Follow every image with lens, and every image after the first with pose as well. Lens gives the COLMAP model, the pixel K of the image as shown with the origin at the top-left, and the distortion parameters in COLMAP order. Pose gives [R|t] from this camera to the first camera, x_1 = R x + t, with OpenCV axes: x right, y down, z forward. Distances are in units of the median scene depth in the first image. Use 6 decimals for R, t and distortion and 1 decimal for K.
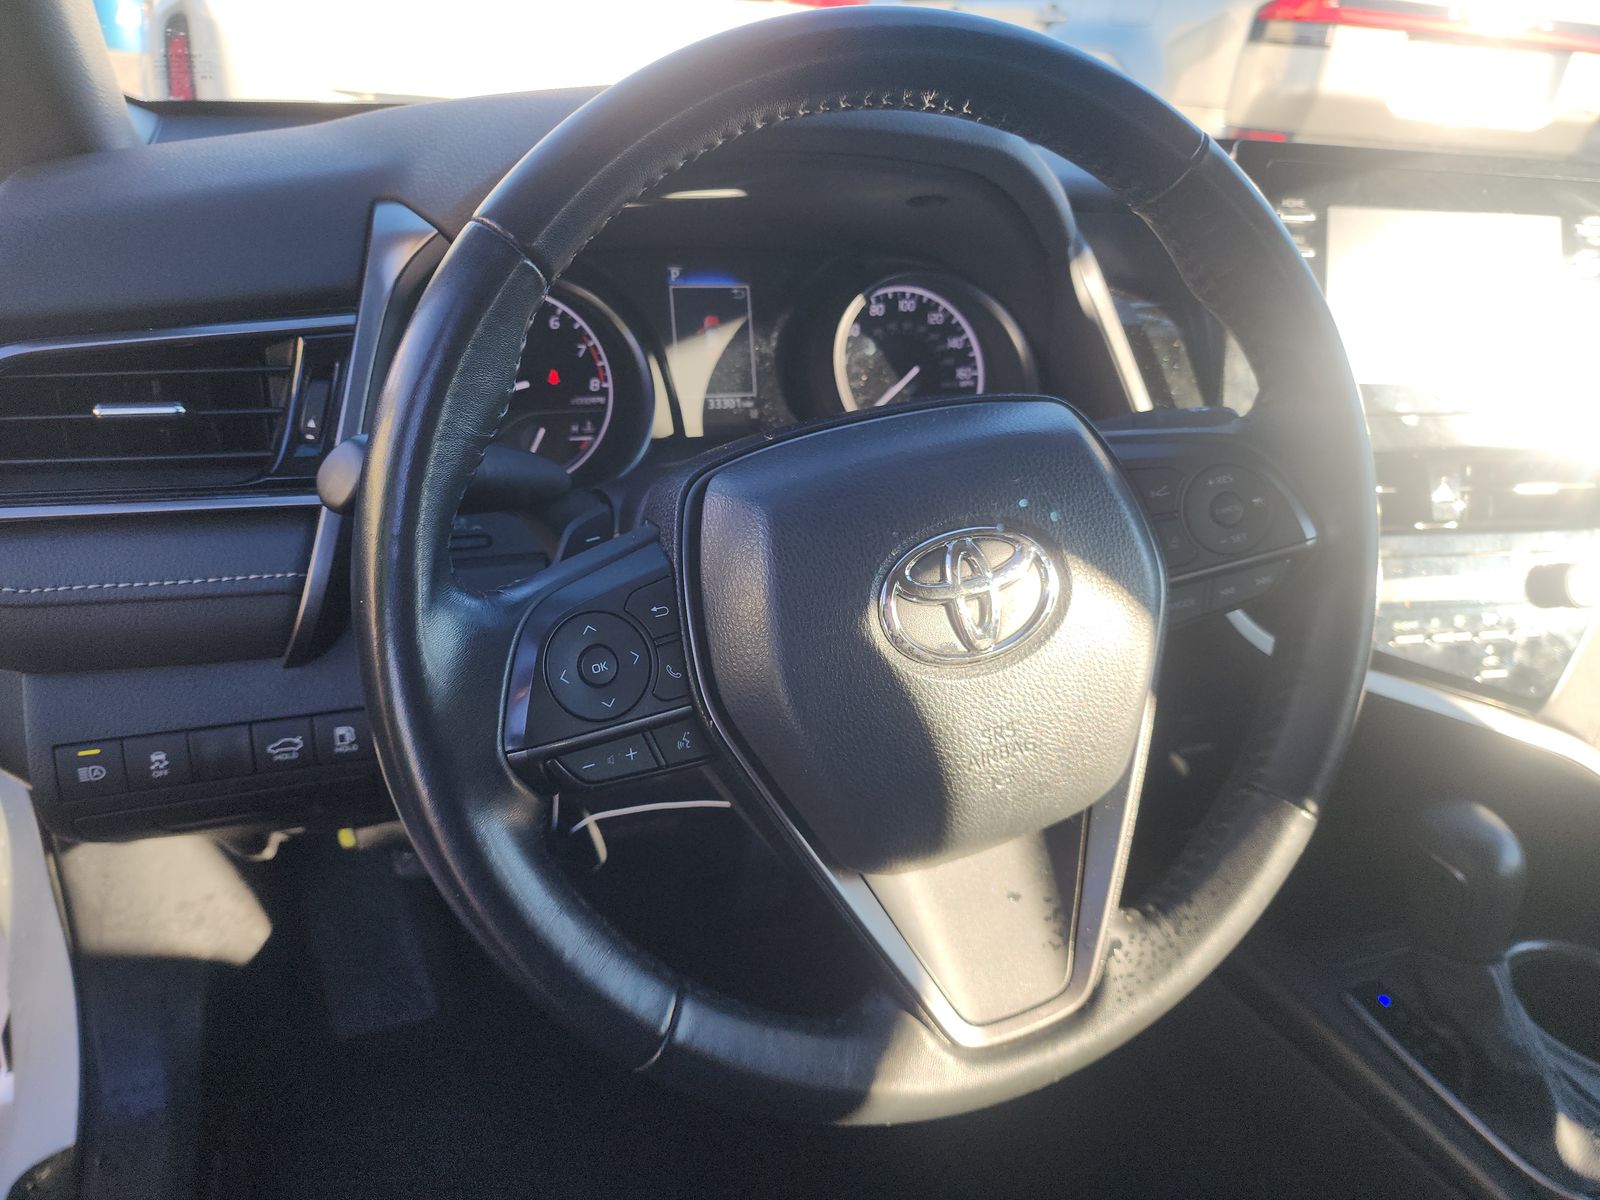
lens RADIAL K [[1065.6, 0, 795.7], [0, 1065.6, 587.6], [0, 0, 1]] dist [0.016697, -0.012438]
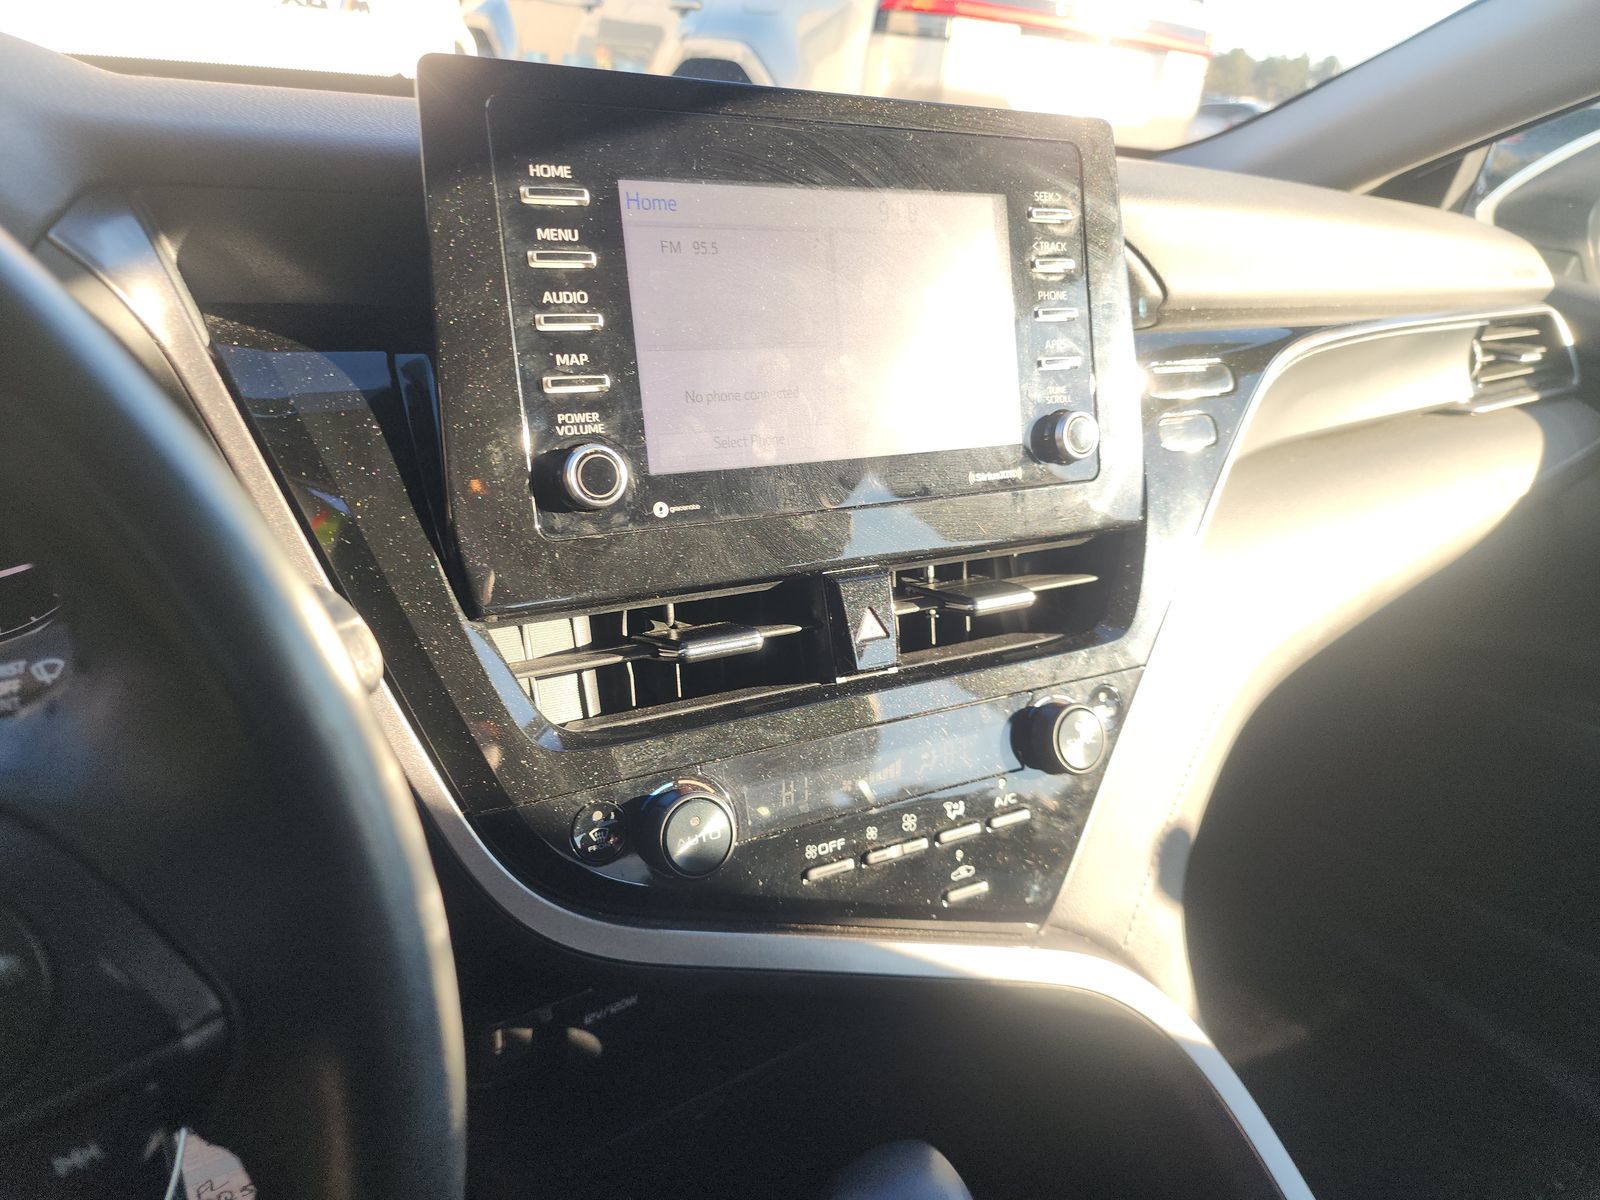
lens RADIAL K [[1065.6, 0, 802.0], [0, 1065.6, 609.7], [0, 0, 1]] dist [0.016697, -0.012438]
pose [[0.964674, -0.103032, 0.242464, 0.409875], [0.098613, 0.994664, 0.030322, -0.121939], [-0.244294, -0.005341, 0.969686, 0.386145]]
